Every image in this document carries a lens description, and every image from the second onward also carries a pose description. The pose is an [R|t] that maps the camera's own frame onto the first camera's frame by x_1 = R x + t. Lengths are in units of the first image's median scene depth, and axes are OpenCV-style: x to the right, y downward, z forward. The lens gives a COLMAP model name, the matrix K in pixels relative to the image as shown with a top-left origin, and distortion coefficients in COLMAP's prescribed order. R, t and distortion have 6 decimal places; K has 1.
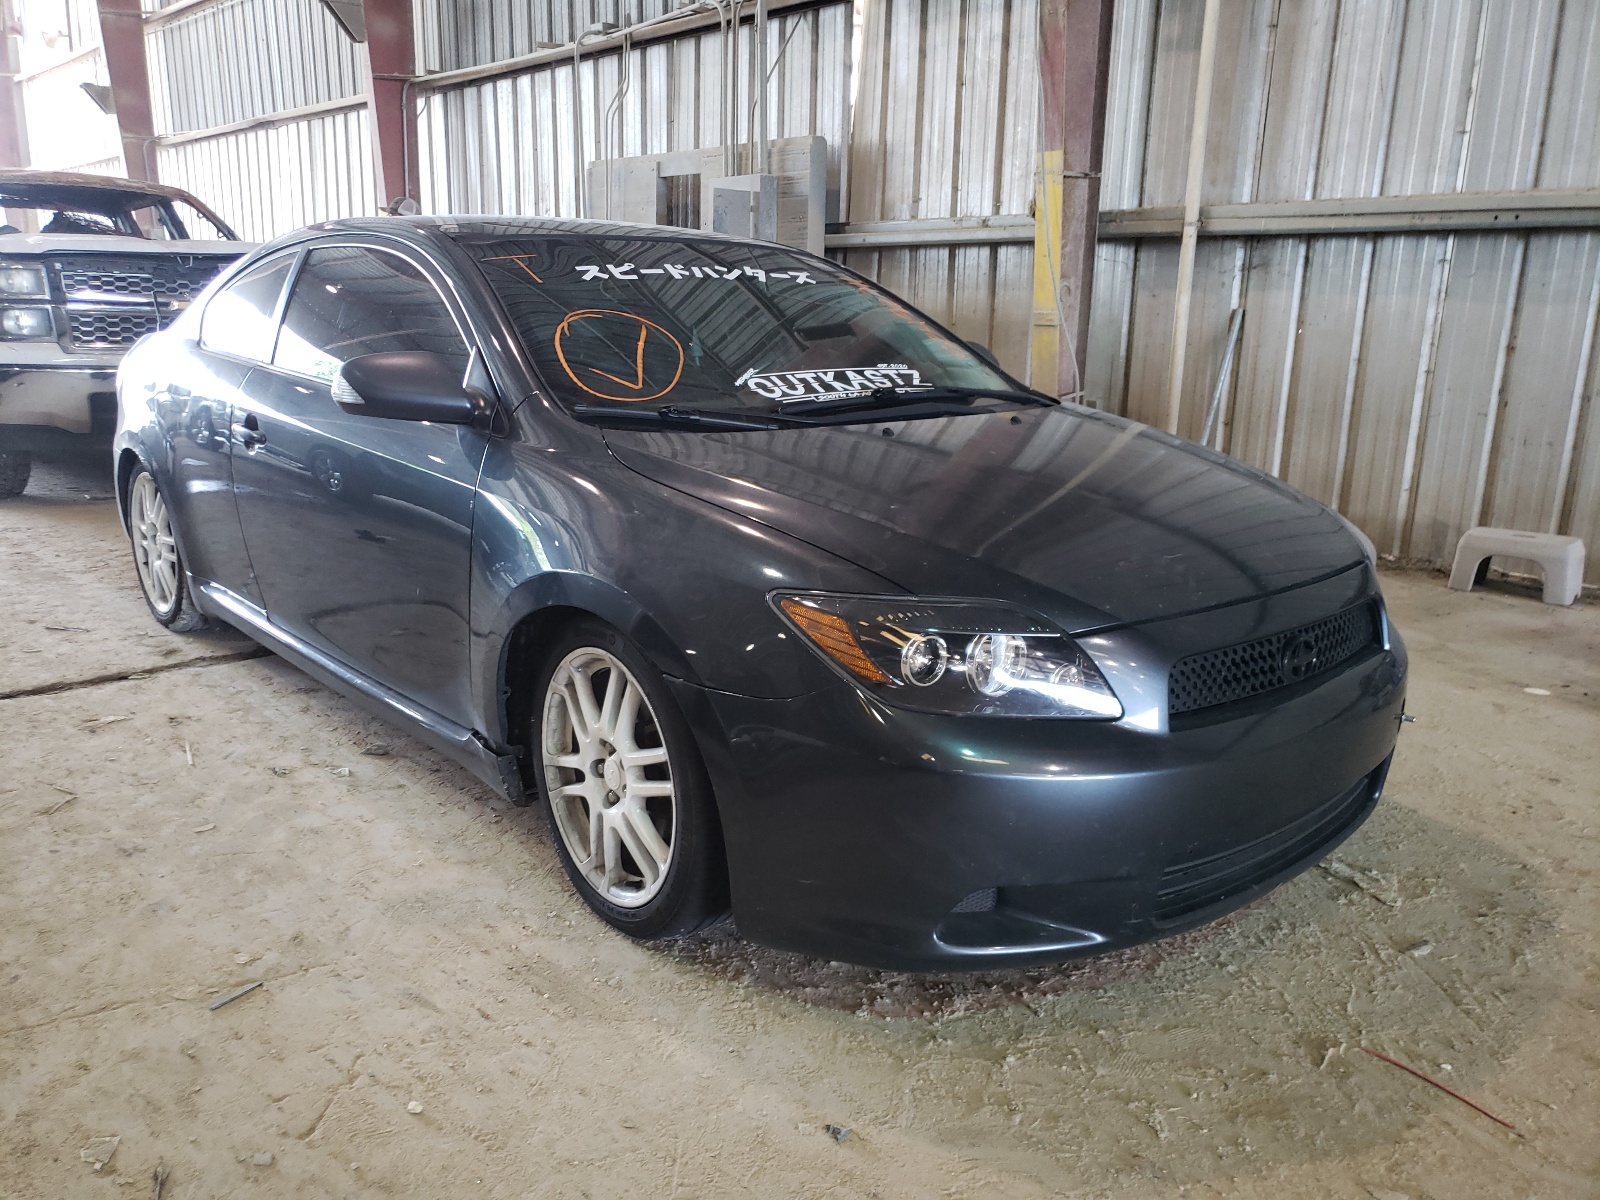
lens RADIAL K [[1273.2, 0, 800.2], [0, 1273.2, 623.2], [0, 0, 1]] dist [-0.075789, 0.124614]
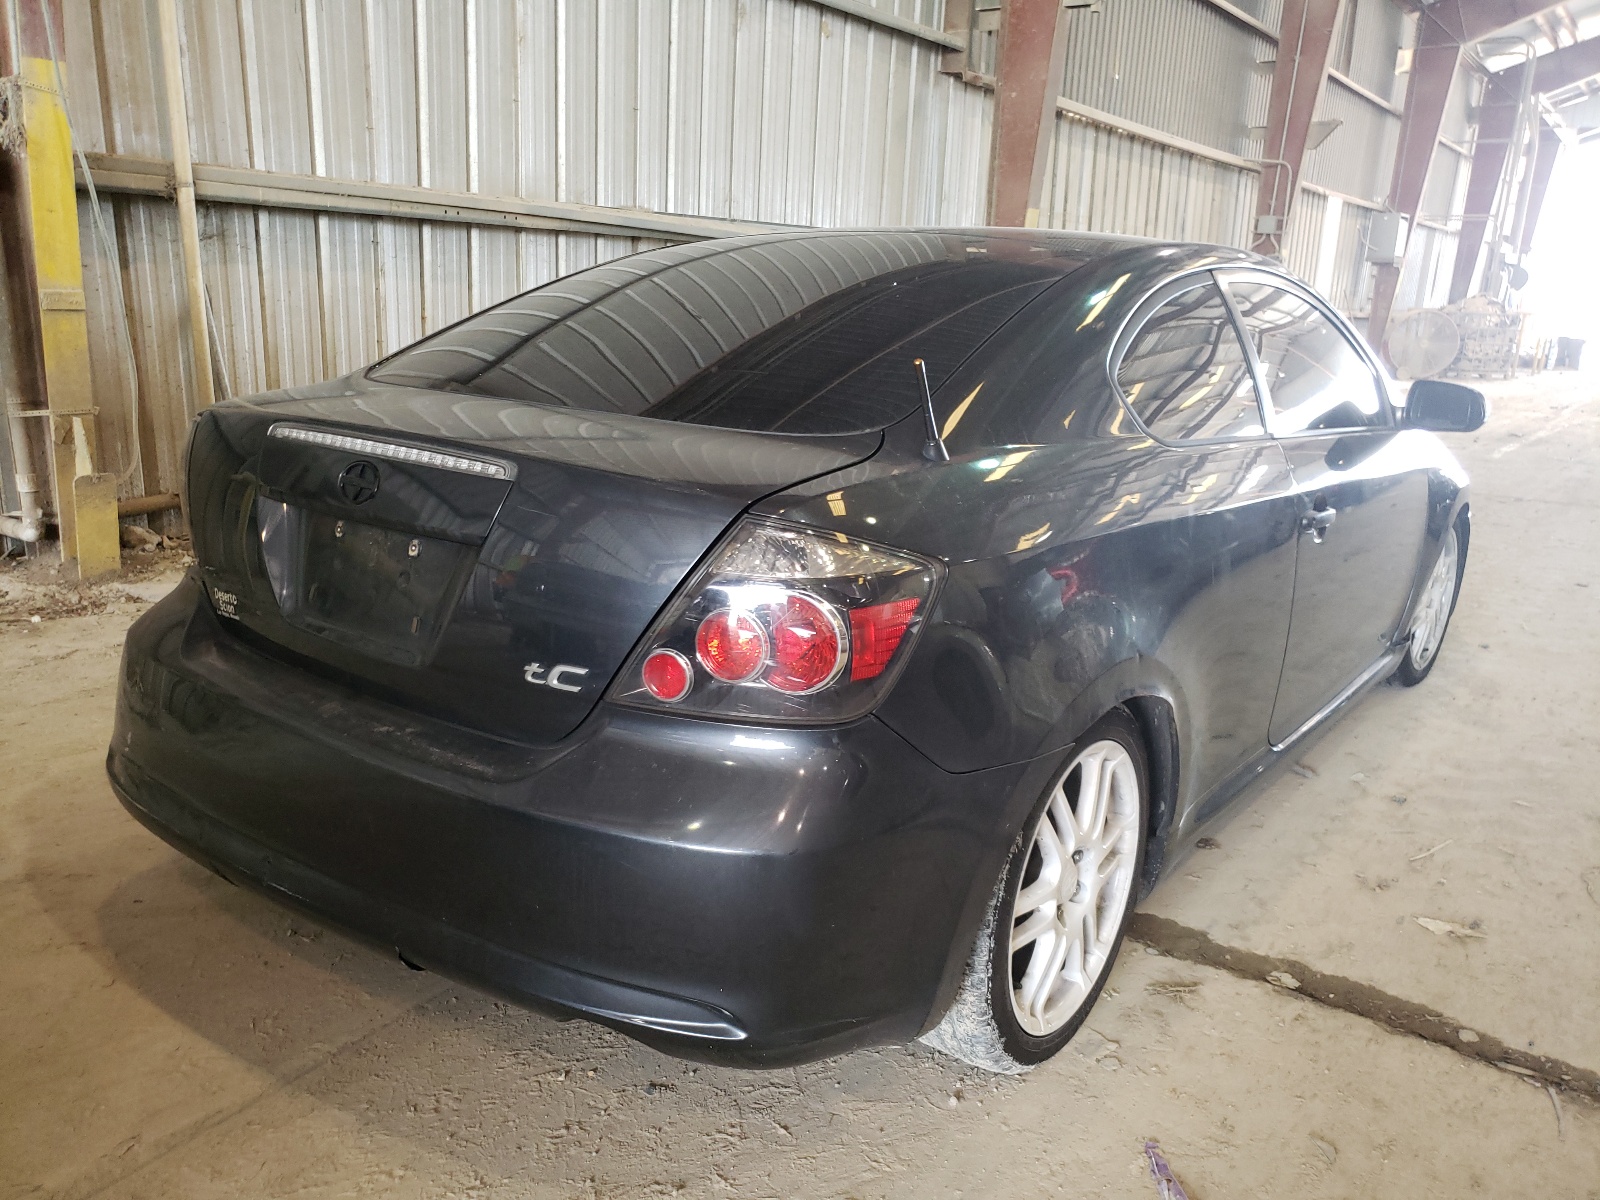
lens RADIAL K [[1273.2, 0, 800.2], [0, 1273.2, 623.2], [0, 0, 1]] dist [-0.075789, 0.124614]
pose [[-0.192135, -0.270868, 0.943247, -0.845505], [0.203712, 0.929211, 0.308332, -0.295659], [-0.959992, 0.251392, -0.123355, 1.050802]]
